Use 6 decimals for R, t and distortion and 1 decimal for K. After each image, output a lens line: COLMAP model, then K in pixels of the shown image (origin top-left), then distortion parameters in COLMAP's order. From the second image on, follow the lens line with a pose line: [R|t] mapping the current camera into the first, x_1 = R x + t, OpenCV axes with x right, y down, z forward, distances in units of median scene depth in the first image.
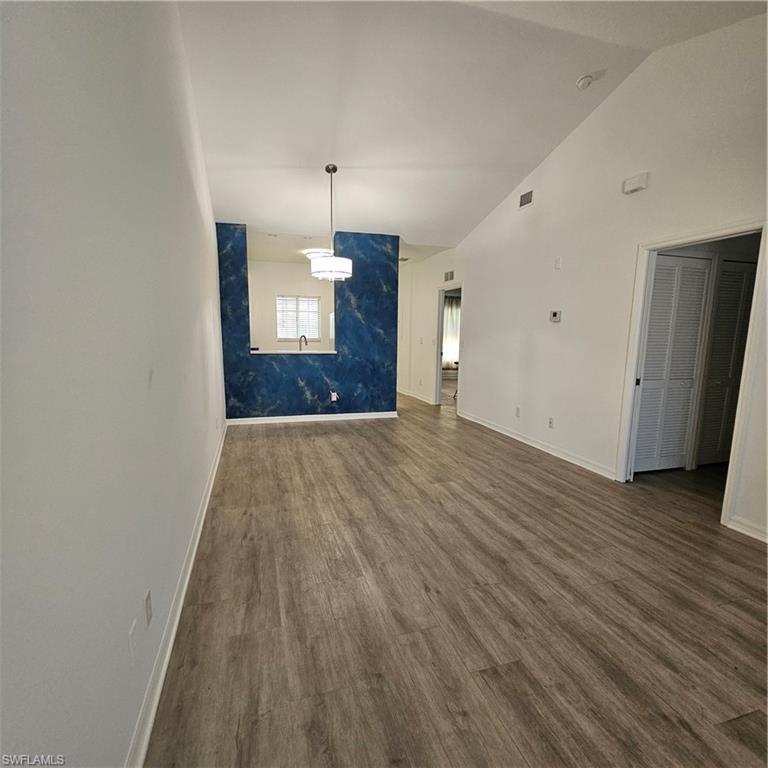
lens RADIAL K [[420.8, 0, 381.9], [0, 420.8, 395.1], [0, 0, 1]] dist [-0.006339, 0.003522]
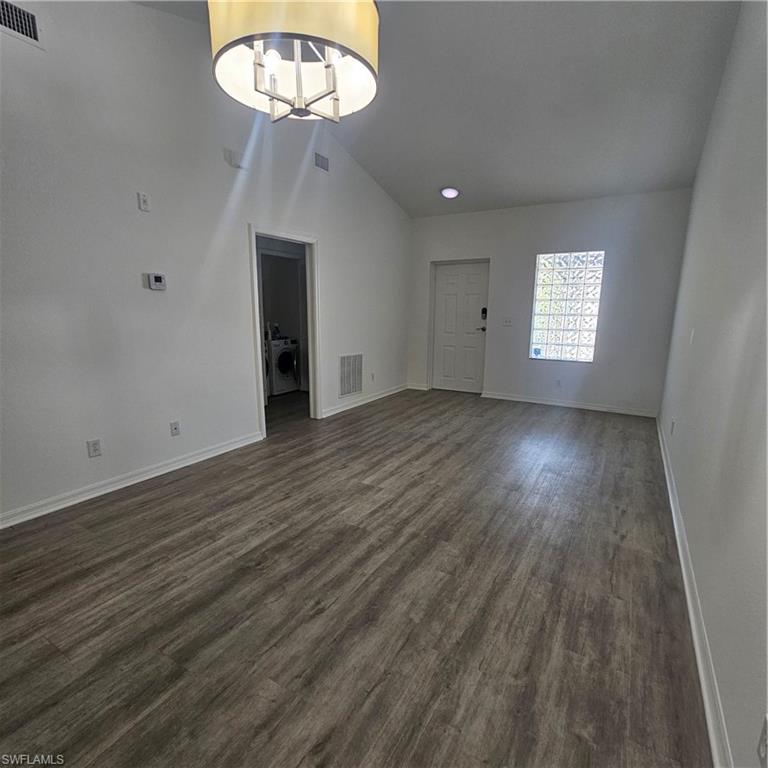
lens RADIAL K [[420.8, 0, 381.9], [0, 420.8, 395.1], [0, 0, 1]] dist [-0.006339, 0.003522]
pose [[-0.671838, -0.167847, 0.721430, -0.368941], [0.096144, 0.945985, 0.309626, -0.185288], [-0.734432, 0.277379, -0.619412, 1.182474]]
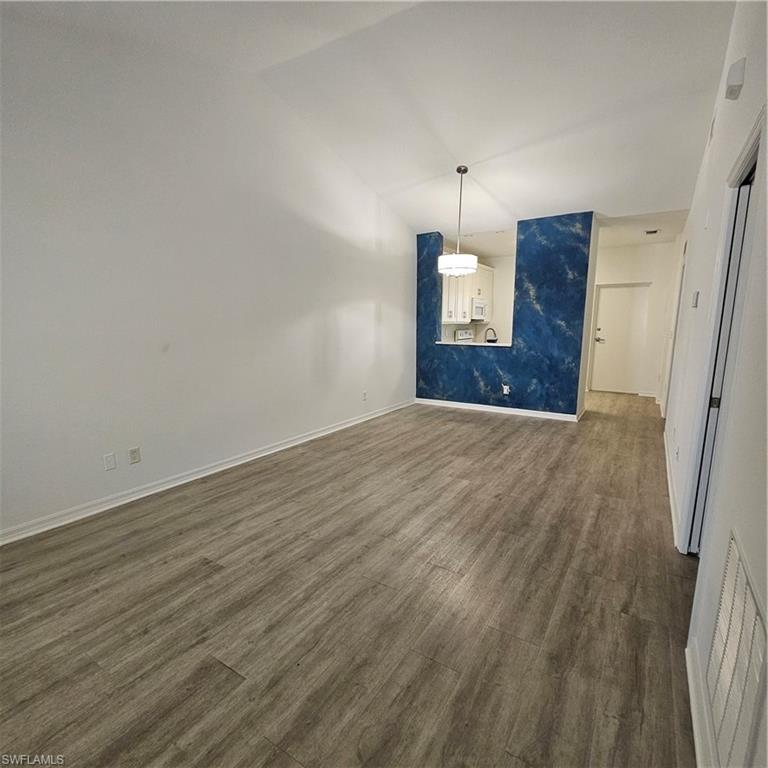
lens RADIAL K [[420.8, 0, 381.9], [0, 420.8, 395.1], [0, 0, 1]] dist [-0.006339, 0.003522]
pose [[0.650323, 0.118739, -0.750320, 0.596582], [-0.105681, 0.992245, 0.065428, -0.024192], [0.752271, 0.036745, 0.657829, 0.171771]]
